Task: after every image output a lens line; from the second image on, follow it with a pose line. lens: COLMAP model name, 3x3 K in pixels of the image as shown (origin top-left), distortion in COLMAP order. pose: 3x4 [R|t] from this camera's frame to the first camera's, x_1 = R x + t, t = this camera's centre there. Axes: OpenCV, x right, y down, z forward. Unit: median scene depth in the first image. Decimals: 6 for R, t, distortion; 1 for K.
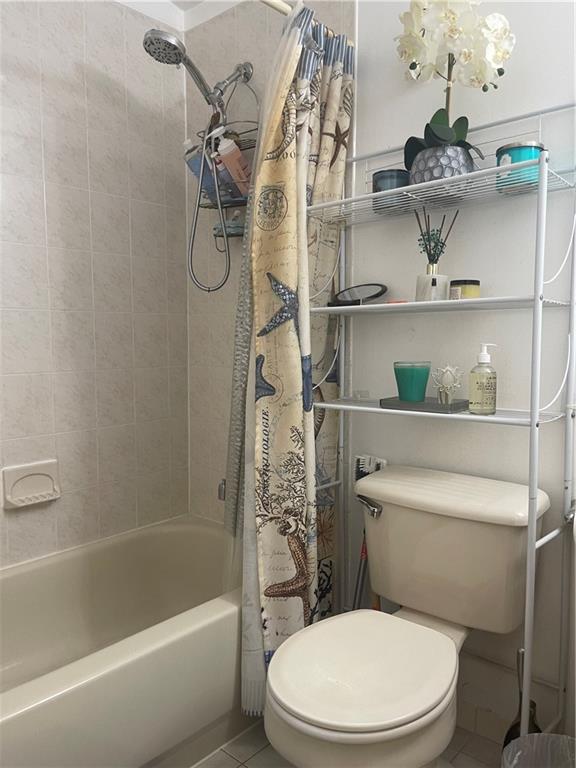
lens RADIAL K [[581.5, 0, 289.8], [0, 581.5, 385.1], [0, 0, 1]] dist [0.056085, -0.085680]
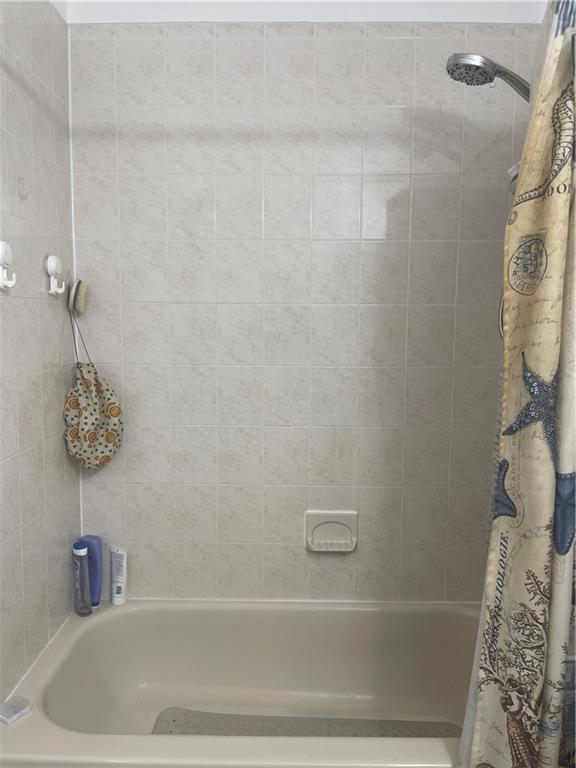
lens RADIAL K [[581.5, 0, 287.6], [0, 581.5, 379.1], [0, 0, 1]] dist [0.056085, -0.085680]
pose [[0.651135, 0.078080, -0.754935, 0.331981], [-0.065960, 0.996752, 0.046200, -0.173747], [0.756090, 0.019713, 0.654171, 0.291953]]
